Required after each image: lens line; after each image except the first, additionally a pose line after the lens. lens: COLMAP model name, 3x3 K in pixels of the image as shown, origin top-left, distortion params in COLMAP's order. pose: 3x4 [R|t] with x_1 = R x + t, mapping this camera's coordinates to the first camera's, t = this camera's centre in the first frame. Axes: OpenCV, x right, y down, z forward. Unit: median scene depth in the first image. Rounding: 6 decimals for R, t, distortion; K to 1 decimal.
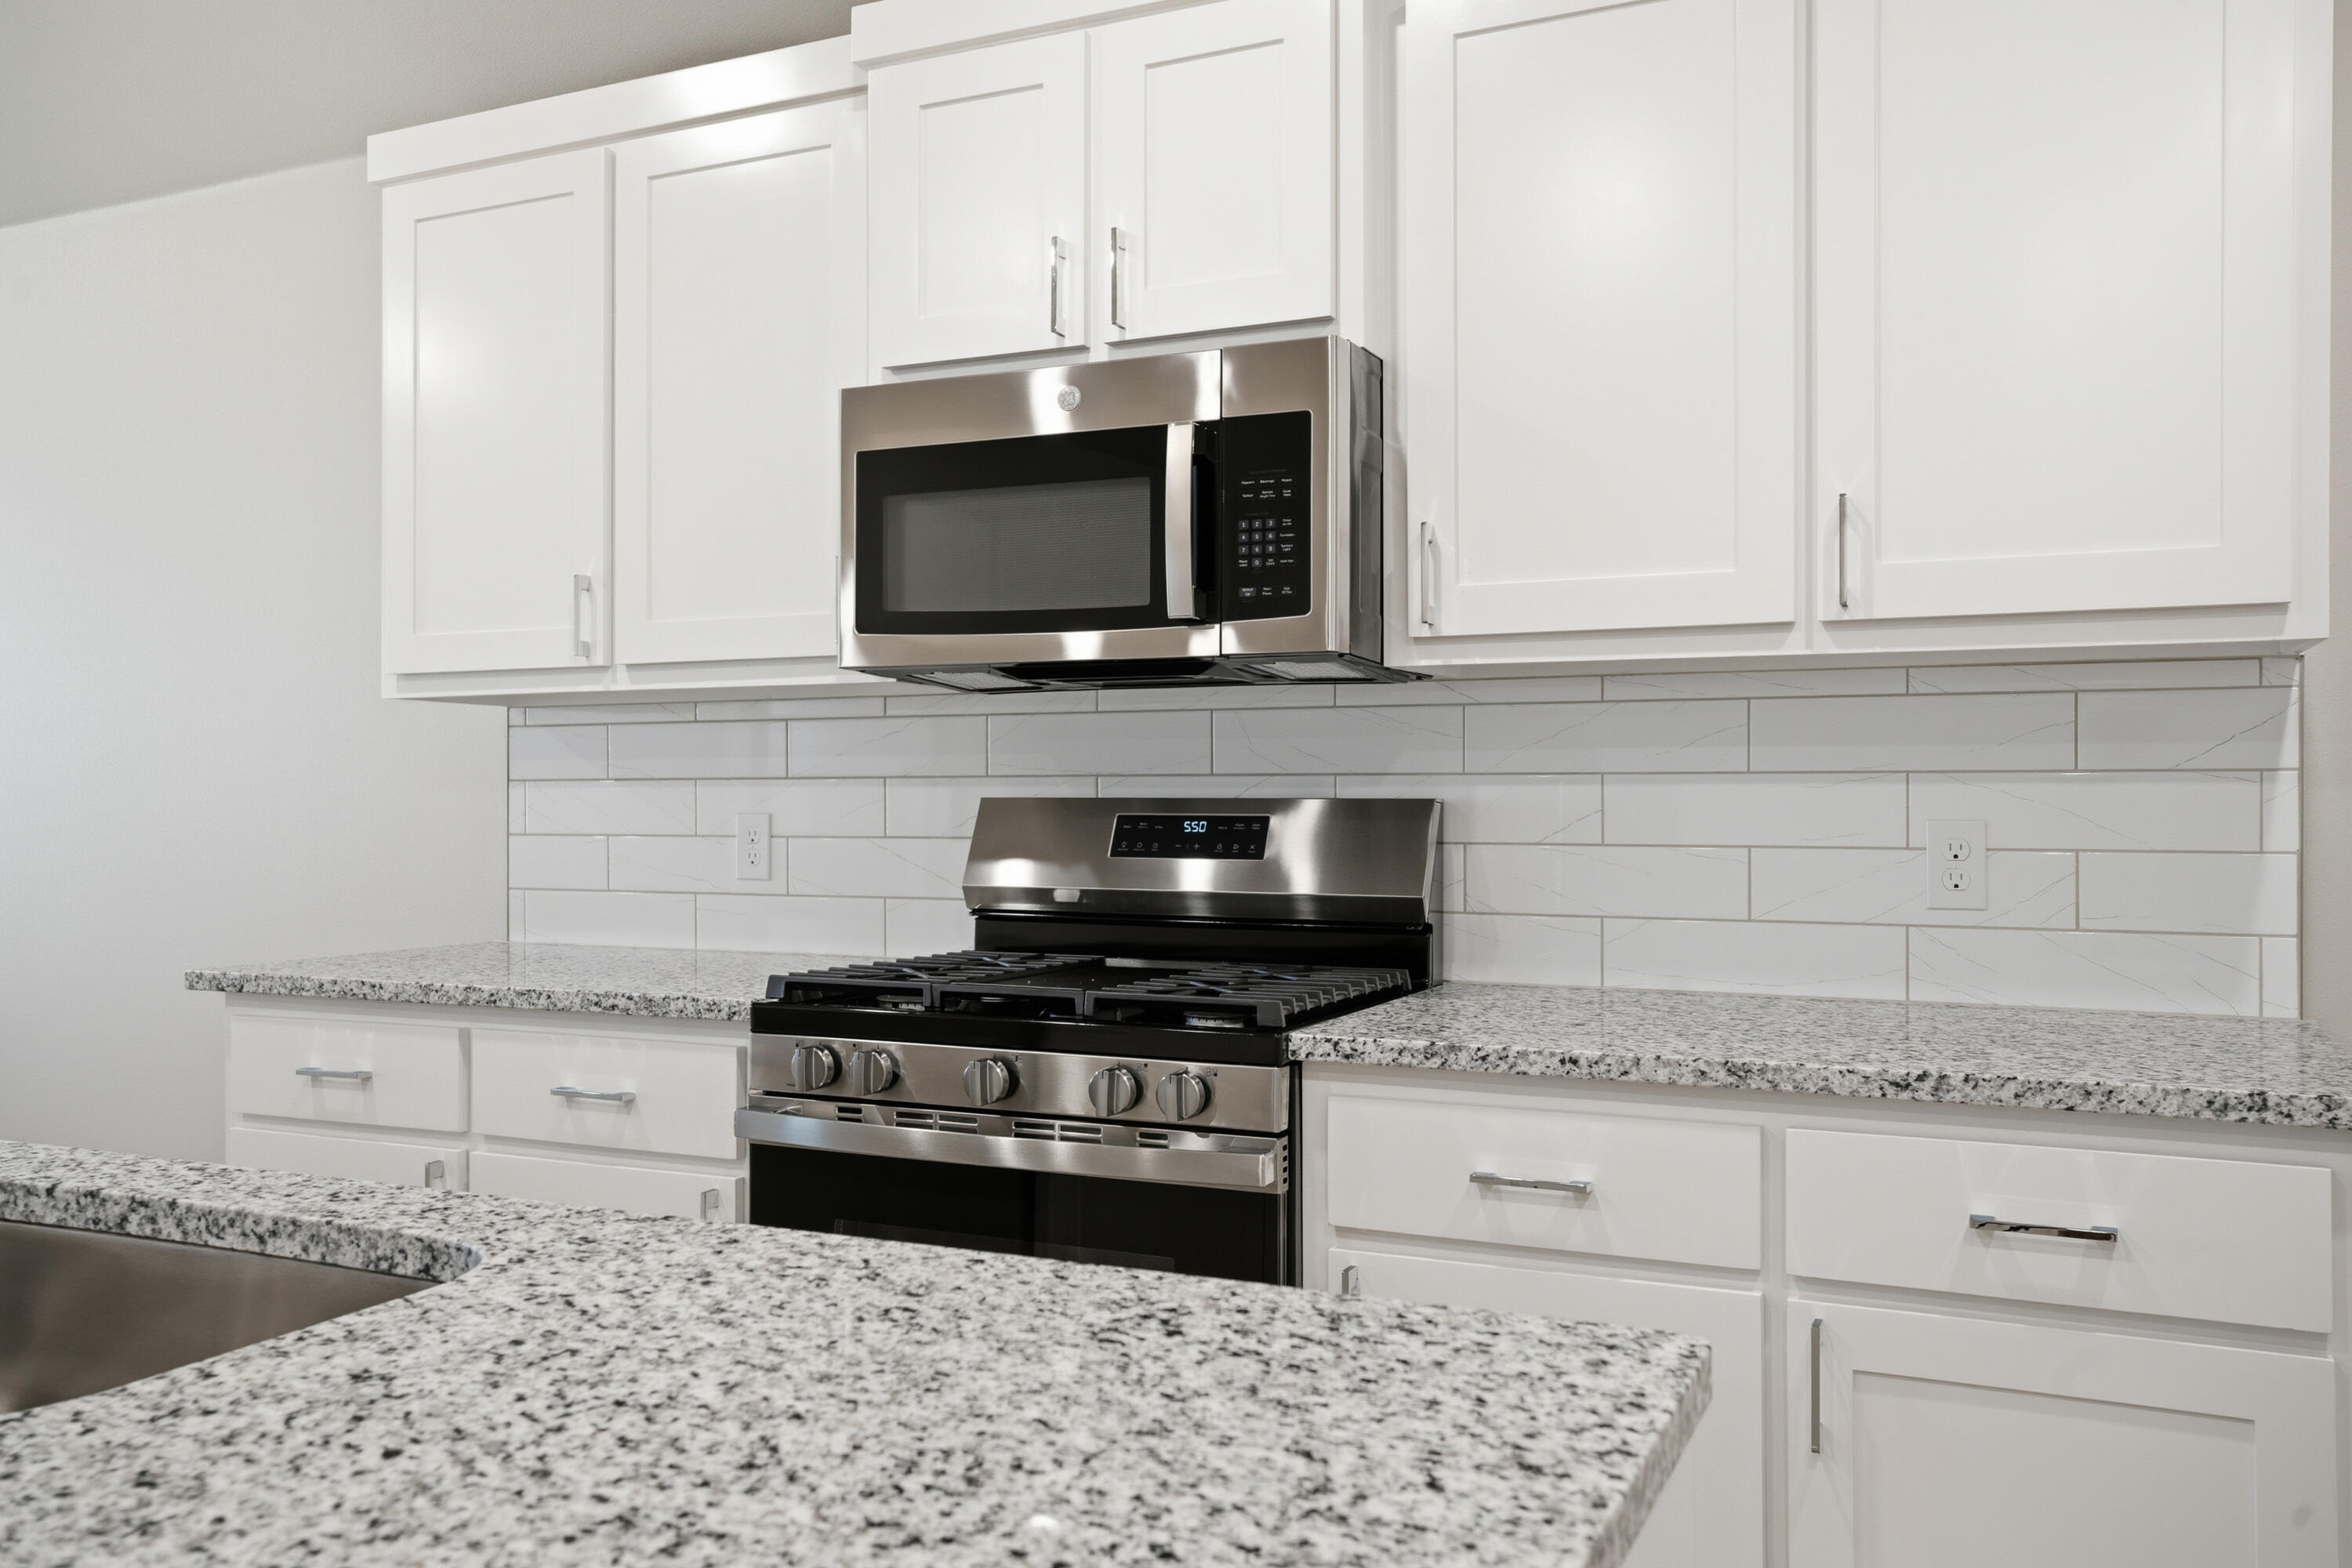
lens RADIAL K [[1863.8, 0, 1176.0], [0, 1863.8, 784.0], [0, 0, 1]] dist [-0.003368, 0.001502]
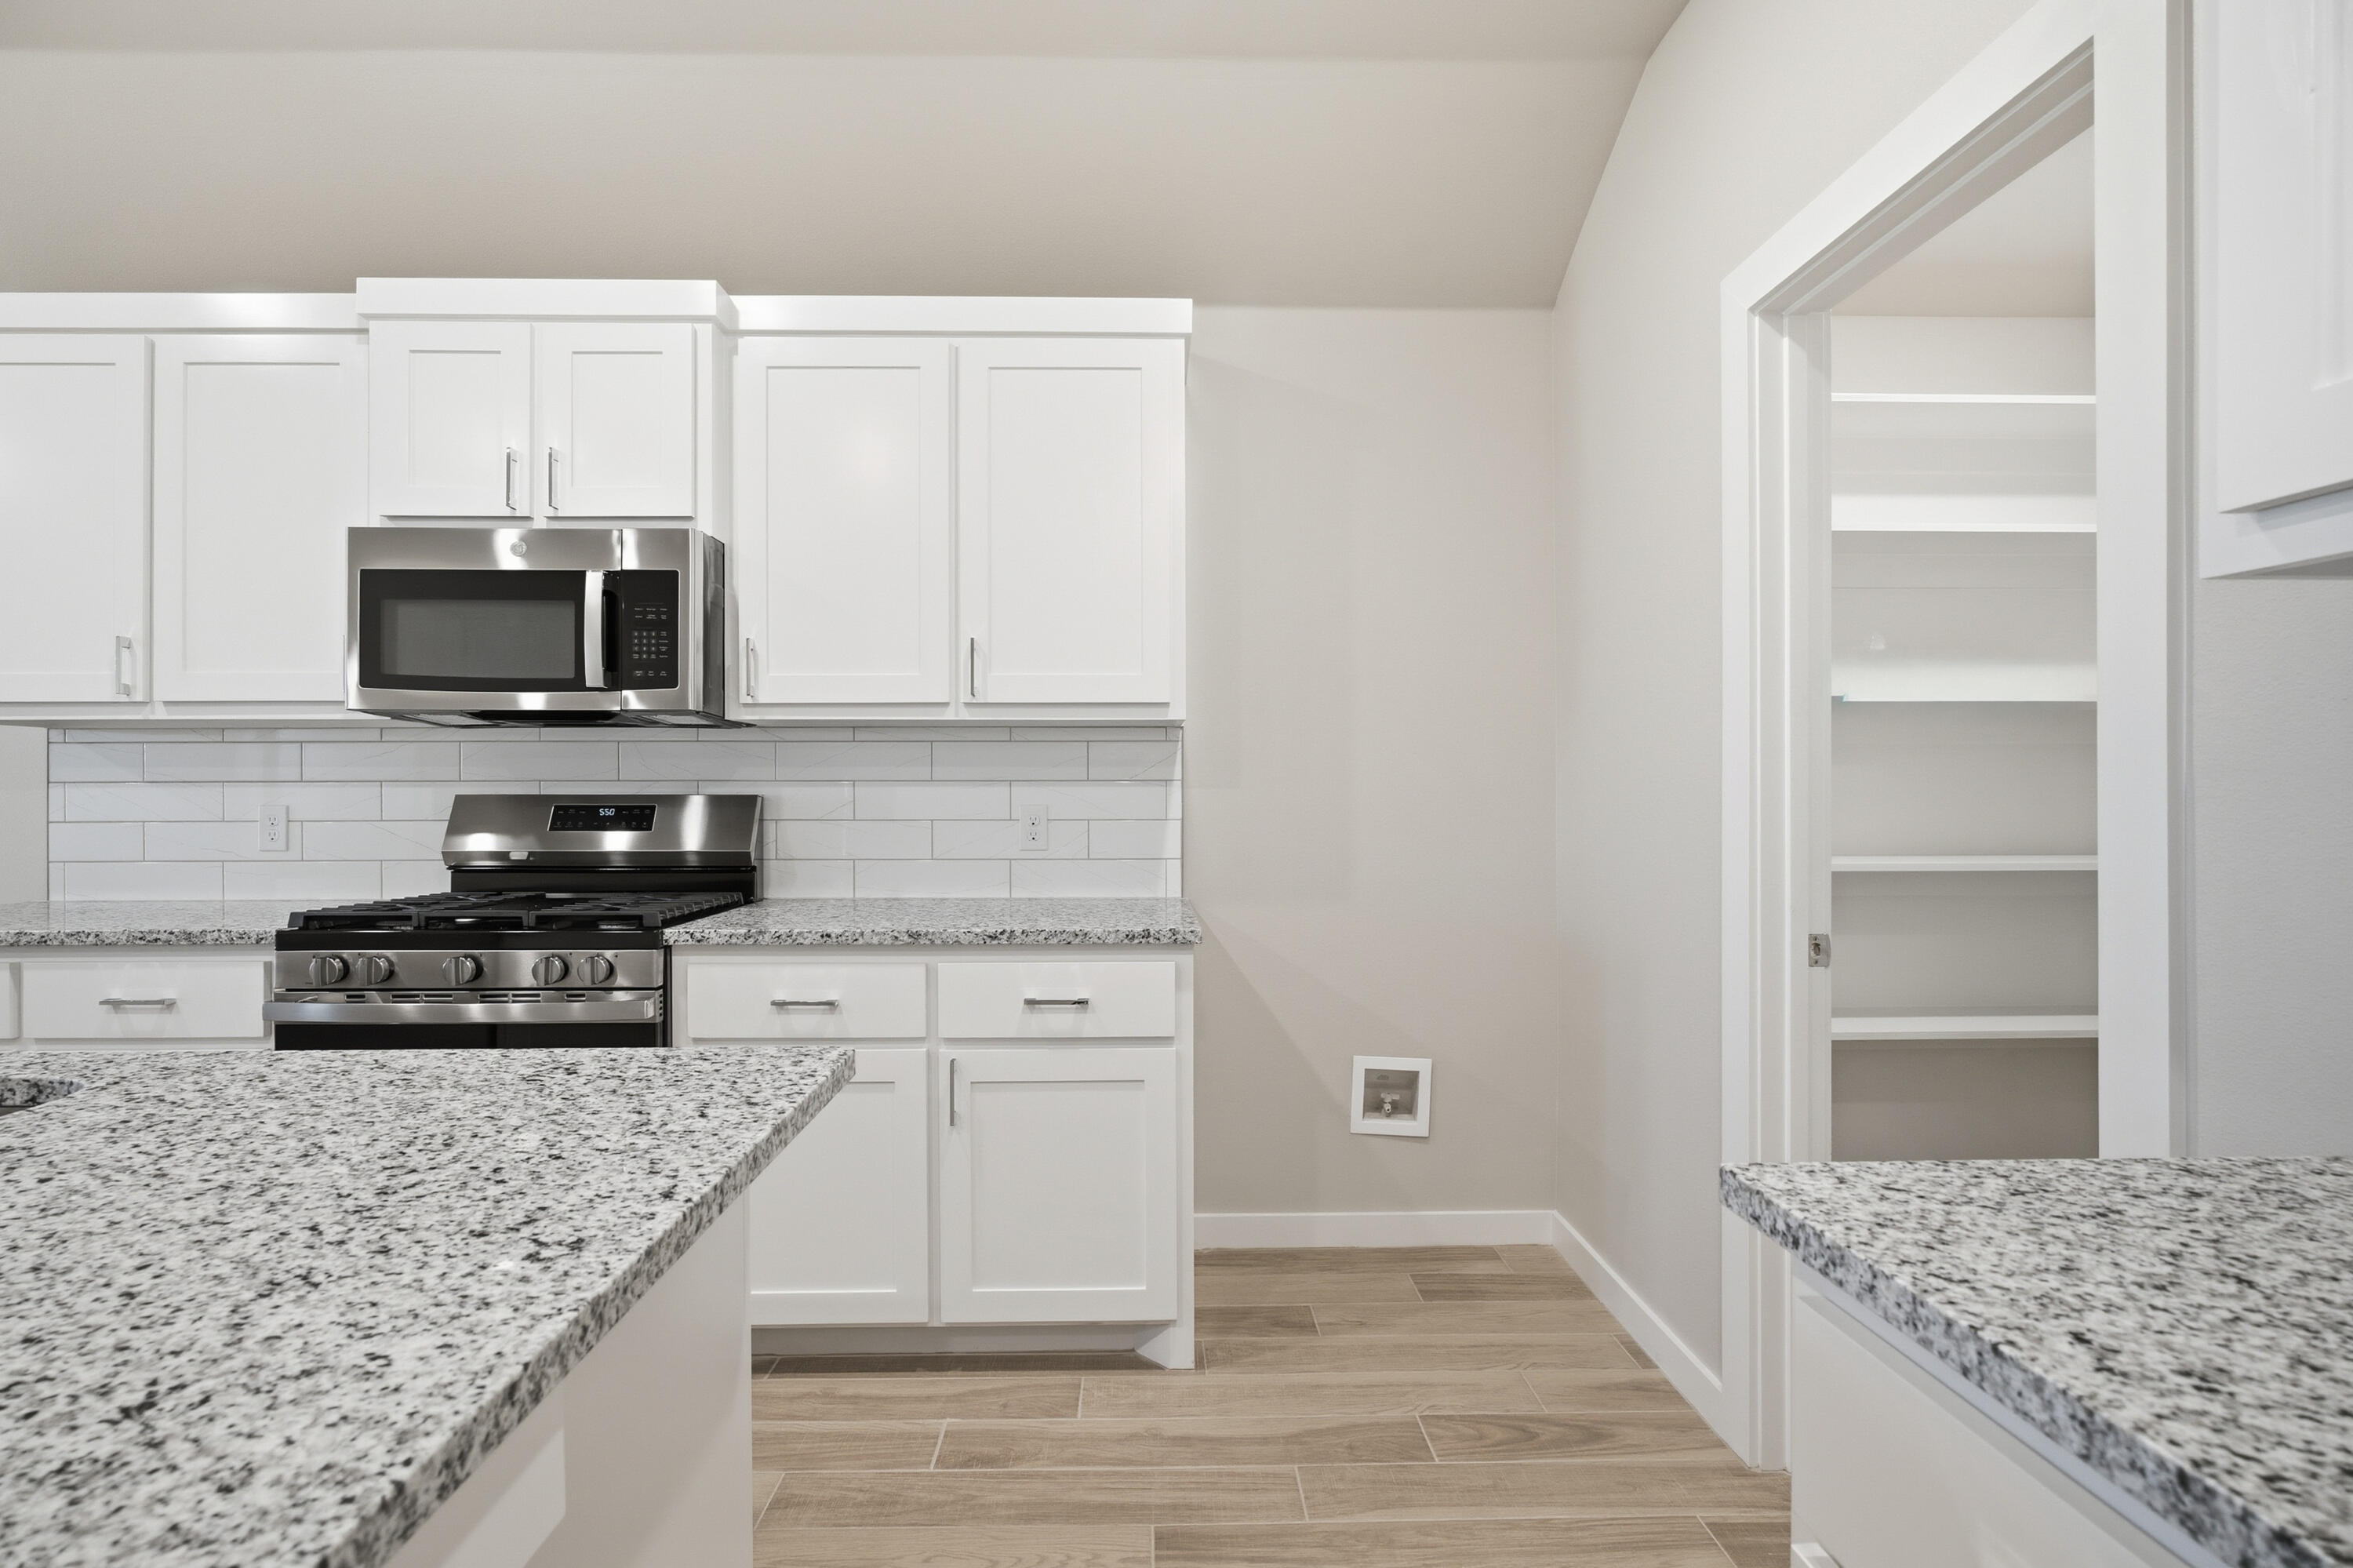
lens RADIAL K [[1118.0, 0, 1157.1], [0, 1118.0, 790.0], [0, 0, 1]] dist [-0.002829, -0.000046]
pose [[0.897860, 0.000637, 0.440280, 0.015615], [-0.001865, 0.999995, 0.002358, 0.000290], [-0.440277, -0.002938, 0.897857, -0.136888]]
